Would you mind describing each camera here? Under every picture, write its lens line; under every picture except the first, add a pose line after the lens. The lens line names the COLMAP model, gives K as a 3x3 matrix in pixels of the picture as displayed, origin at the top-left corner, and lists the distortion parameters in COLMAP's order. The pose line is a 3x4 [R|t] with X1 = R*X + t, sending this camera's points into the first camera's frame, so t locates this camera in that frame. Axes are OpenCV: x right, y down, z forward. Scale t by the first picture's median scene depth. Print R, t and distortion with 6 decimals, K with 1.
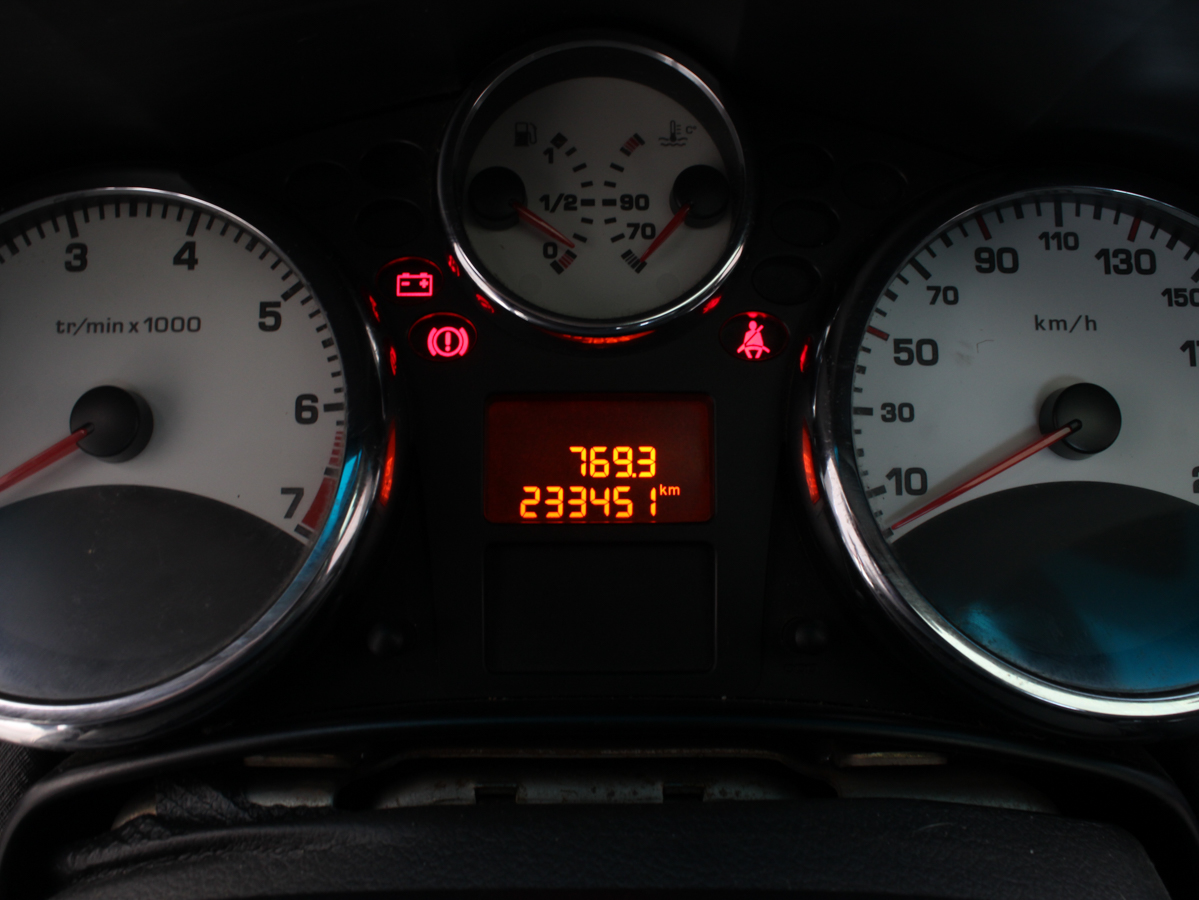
lens RADIAL K [[1098.8, 0, 600.6], [0, 1098.8, 452.6], [0, 0, 1]] dist [-0.069920, 0.025542]
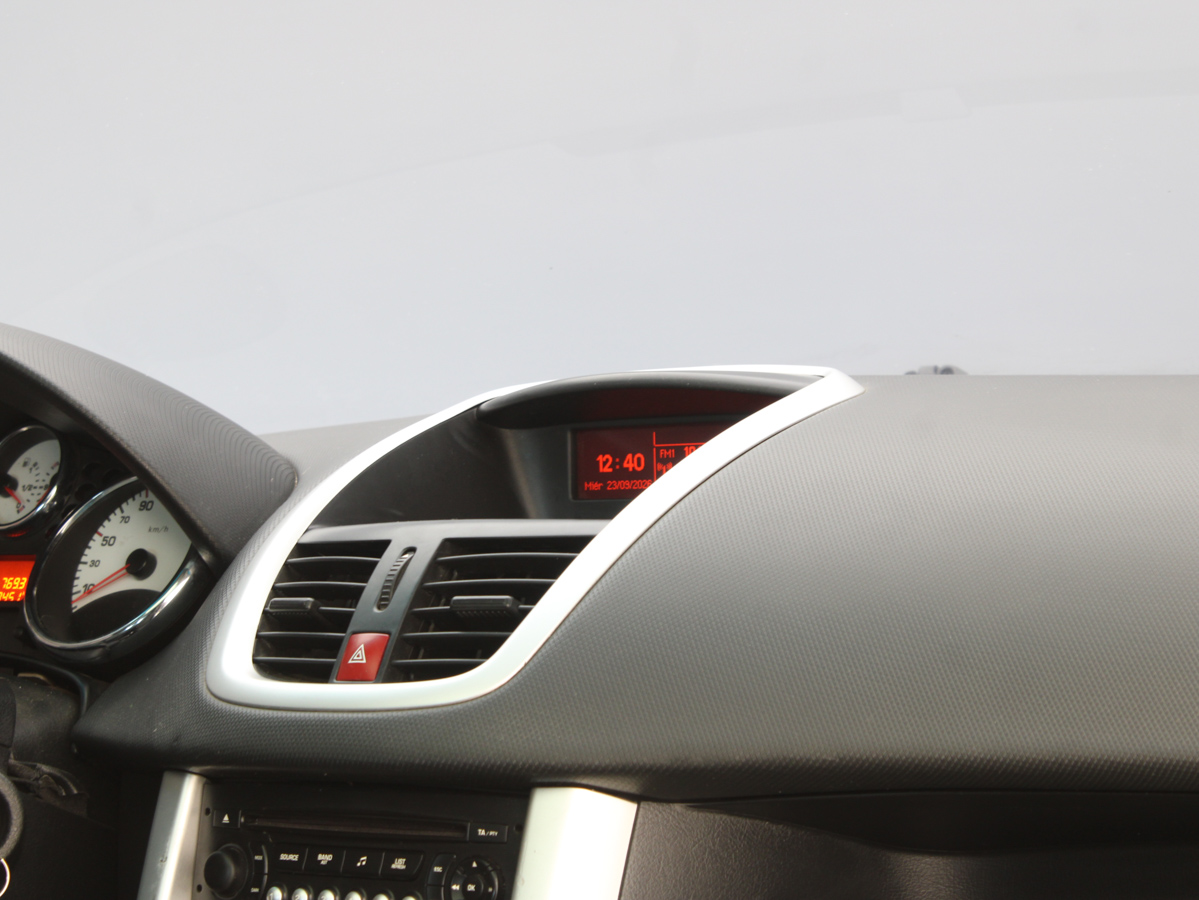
lens RADIAL K [[3130.4, 0, 604.5], [0, 3130.4, 450.1], [0, 0, 1]] dist [0.057566, 0.000000]
pose [[0.785361, -0.030524, -0.618285, 5.567887], [-0.179542, 0.944621, -0.274693, 1.462084], [0.592430, 0.326741, 0.736388, -3.630843]]
